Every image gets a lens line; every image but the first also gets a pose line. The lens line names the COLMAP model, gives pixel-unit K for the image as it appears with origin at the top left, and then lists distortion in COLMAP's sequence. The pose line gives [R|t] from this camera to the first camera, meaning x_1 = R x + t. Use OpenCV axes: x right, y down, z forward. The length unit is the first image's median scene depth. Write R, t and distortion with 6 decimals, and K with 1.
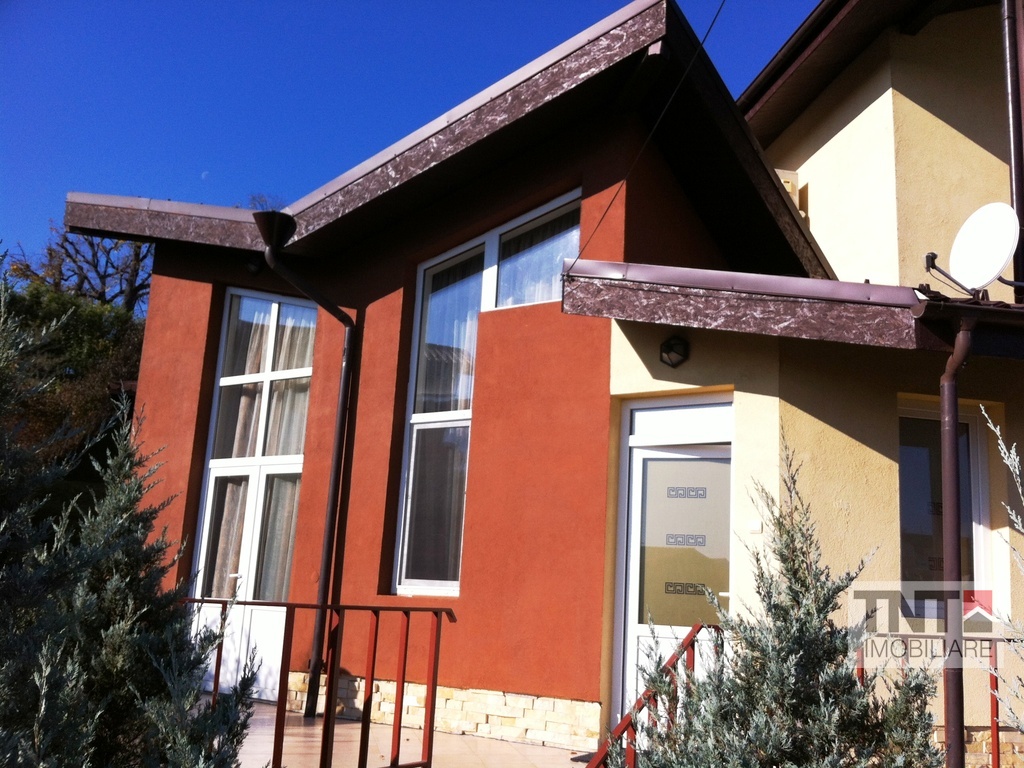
lens RADIAL K [[985.9, 0, 525.6], [0, 985.9, 404.4], [0, 0, 1]] dist [0.101817, -0.355645]
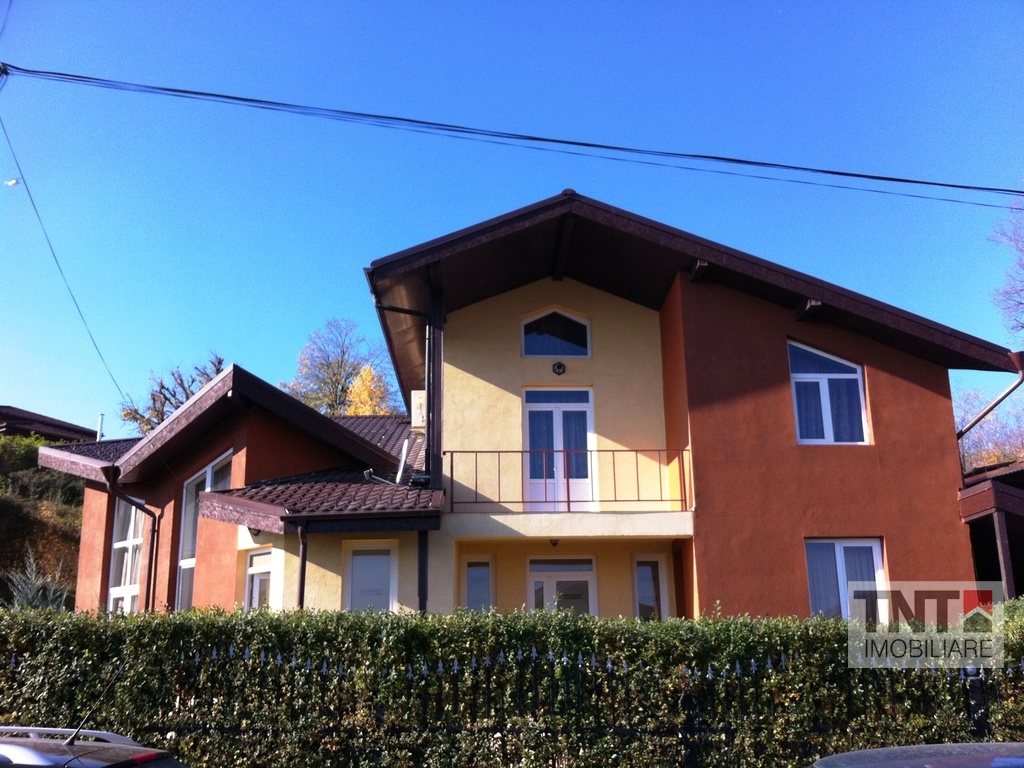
lens RADIAL K [[985.9, 0, 525.6], [0, 985.9, 404.4], [0, 0, 1]] dist [0.101817, -0.355645]
pose [[0.984614, -0.109976, -0.135796, 0.849321], [0.101037, 0.992341, -0.071071, -0.087271], [0.142572, 0.056257, 0.988184, -0.858623]]
